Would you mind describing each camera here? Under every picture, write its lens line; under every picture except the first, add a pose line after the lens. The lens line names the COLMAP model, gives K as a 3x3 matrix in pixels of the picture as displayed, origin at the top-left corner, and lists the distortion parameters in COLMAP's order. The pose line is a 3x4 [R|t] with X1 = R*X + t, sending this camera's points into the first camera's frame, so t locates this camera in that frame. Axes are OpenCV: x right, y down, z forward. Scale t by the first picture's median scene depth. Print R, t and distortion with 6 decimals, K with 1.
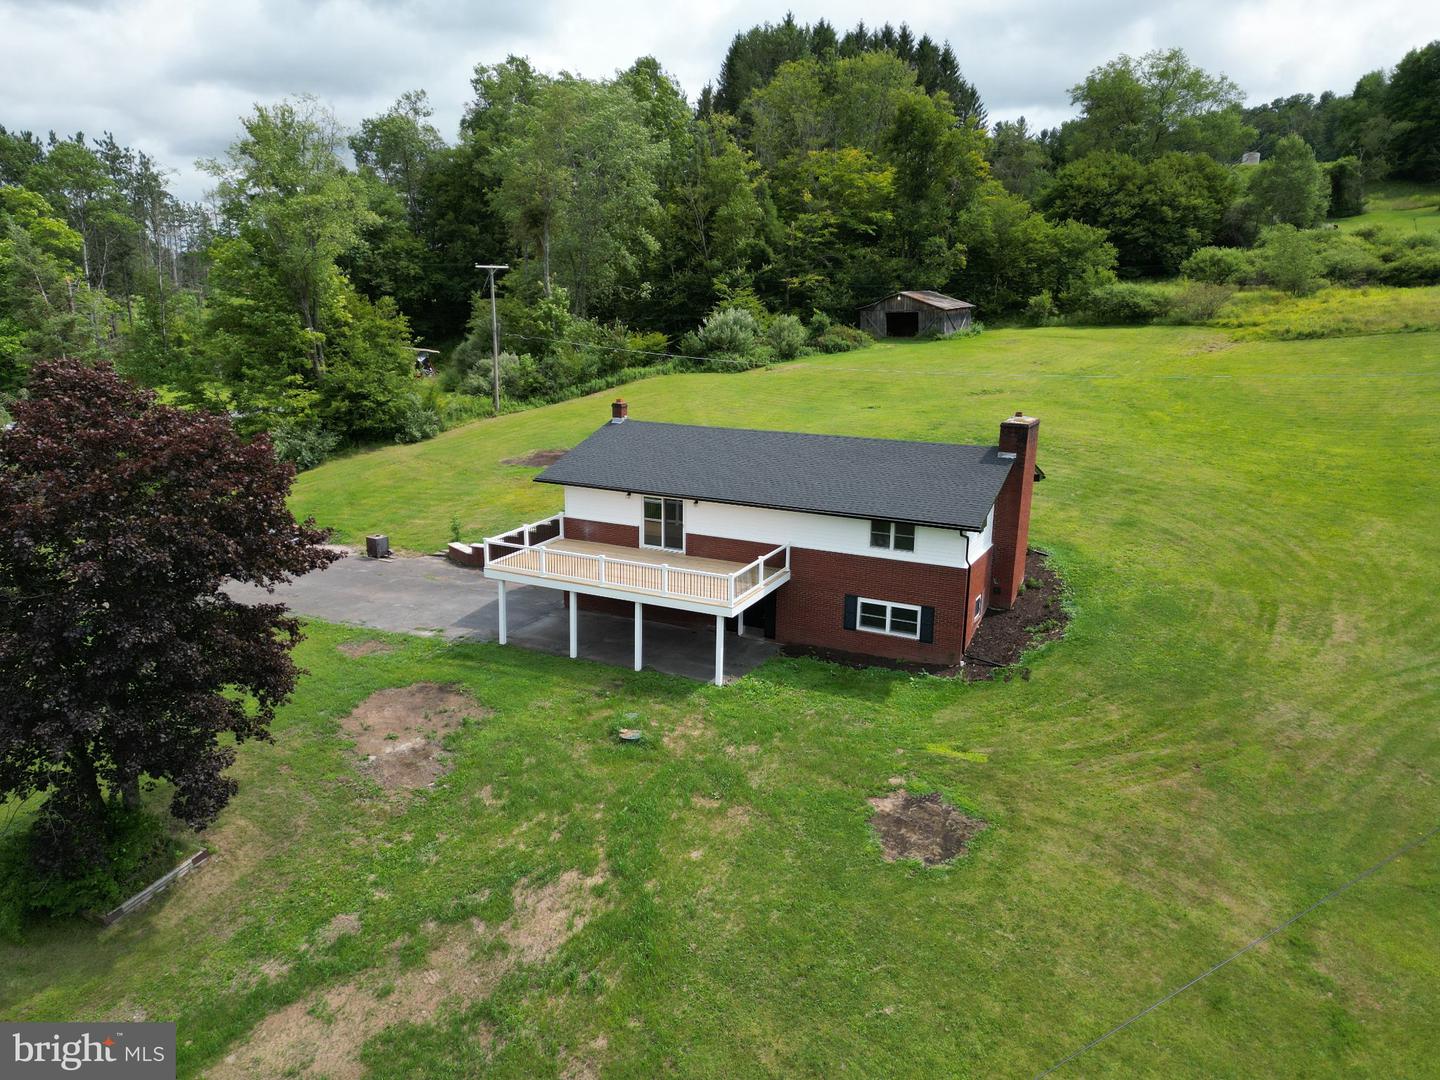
lens RADIAL K [[1001.6, 0, 720.2], [0, 1001.6, 535.1], [0, 0, 1]] dist [0.087362, -0.101999]
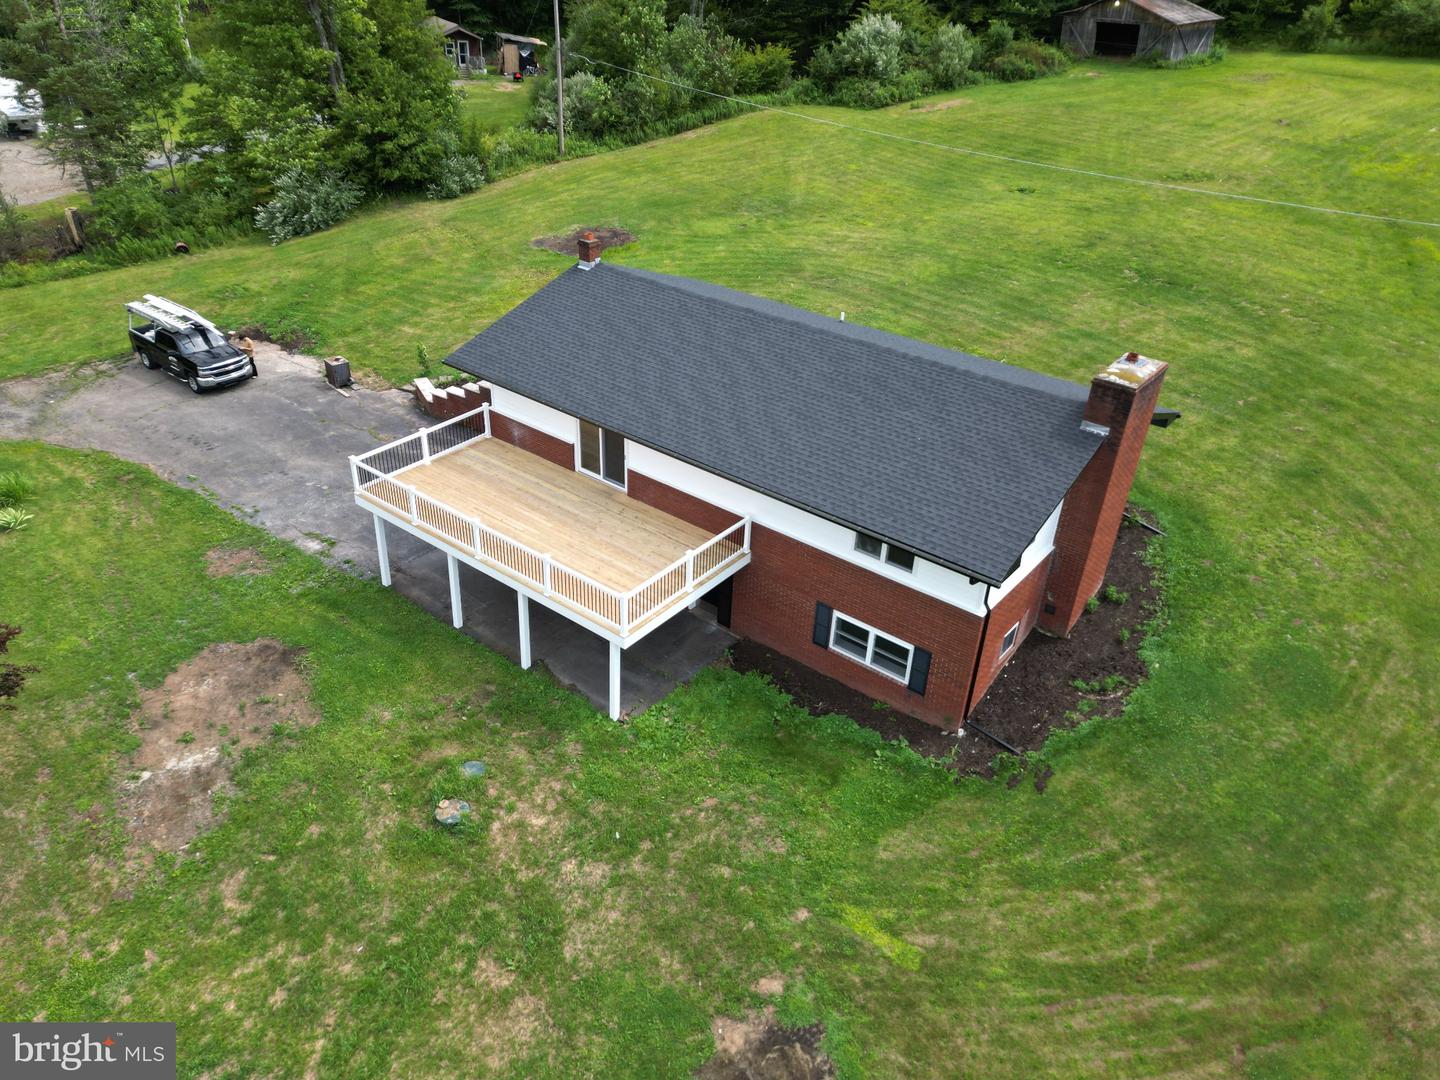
lens RADIAL K [[1003.3, 0, 720.8], [0, 1003.3, 538.8], [0, 0, 1]] dist [0.068553, -0.059256]
pose [[0.979665, 0.127035, -0.155304, 0.146653], [-0.074167, 0.948492, 0.307996, -0.176306], [0.186431, -0.290214, 0.938626, 0.304884]]
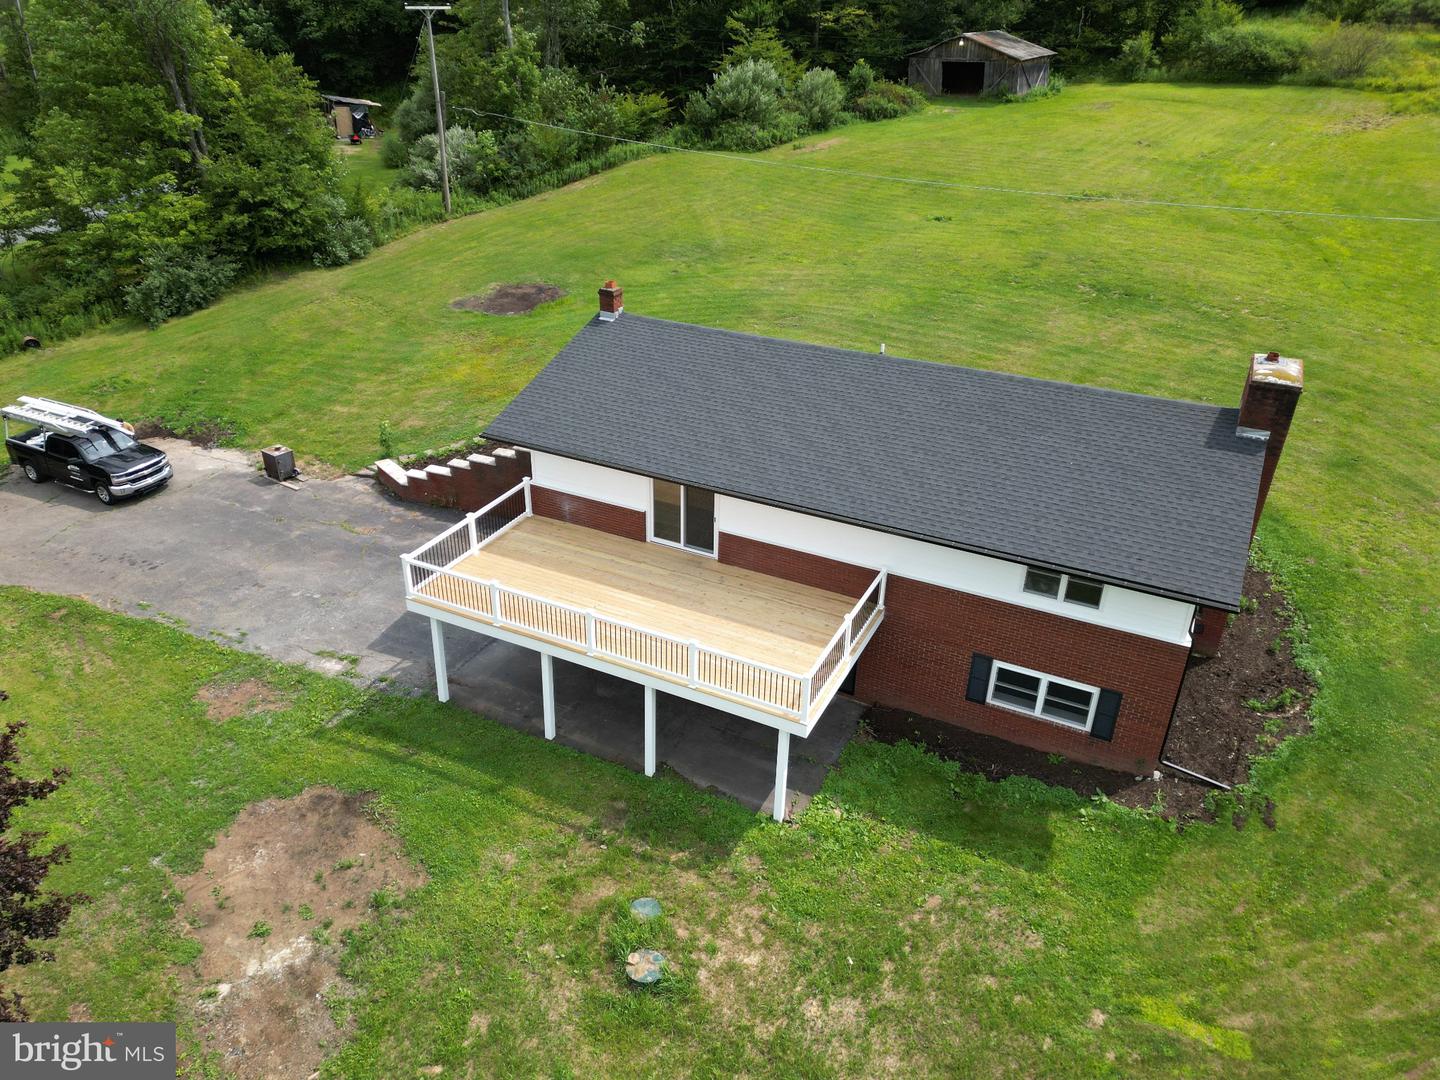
lens RADIAL K [[1003.3, 0, 720.8], [0, 1003.3, 538.8], [0, 0, 1]] dist [0.068553, -0.059256]
pose [[0.999939, 0.004944, 0.009856, -0.038348], [-0.007279, 0.967377, 0.253236, -0.156064], [-0.008283, -0.253293, 0.967354, 0.360232]]
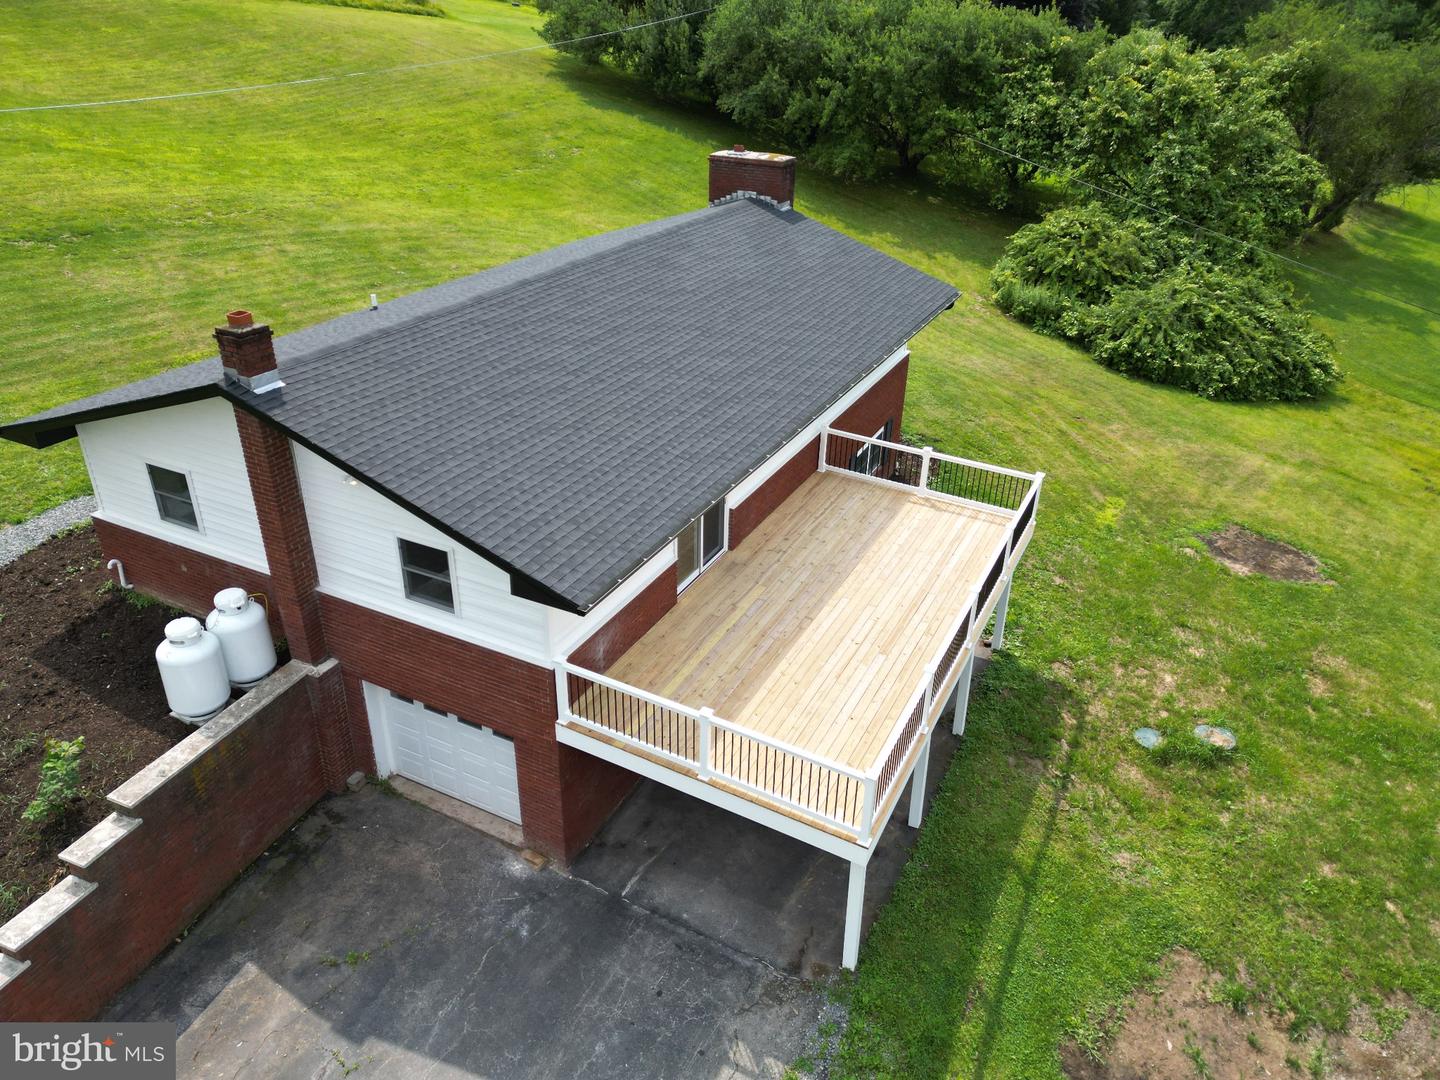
lens RADIAL K [[1003.3, 0, 720.8], [0, 1003.3, 538.8], [0, 0, 1]] dist [0.068553, -0.059256]
pose [[0.004204, -0.489427, 0.872034, -0.451624], [0.206834, 0.853610, 0.478090, -0.217096], [-0.978367, 0.178356, 0.104818, 0.925692]]
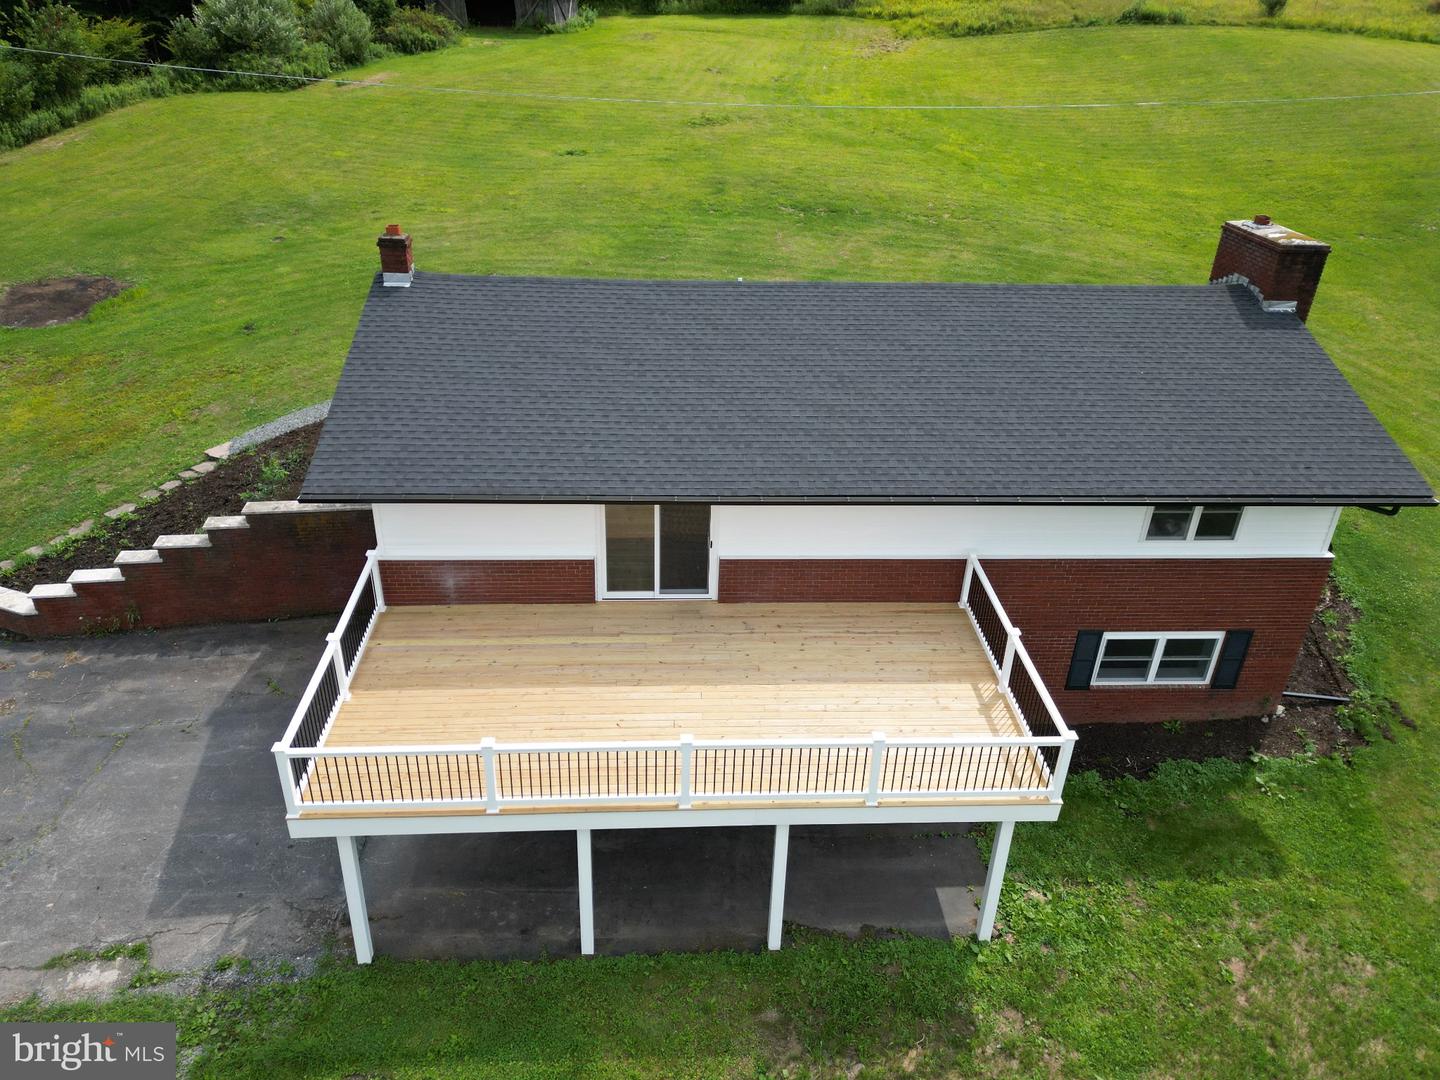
lens RADIAL K [[1003.3, 0, 720.8], [0, 1003.3, 538.8], [0, 0, 1]] dist [0.068553, -0.059256]
pose [[0.863131, -0.228061, 0.450548, -0.225149], [0.094176, 0.949253, 0.300083, -0.139679], [-0.496121, -0.216580, 0.840808, 0.607072]]
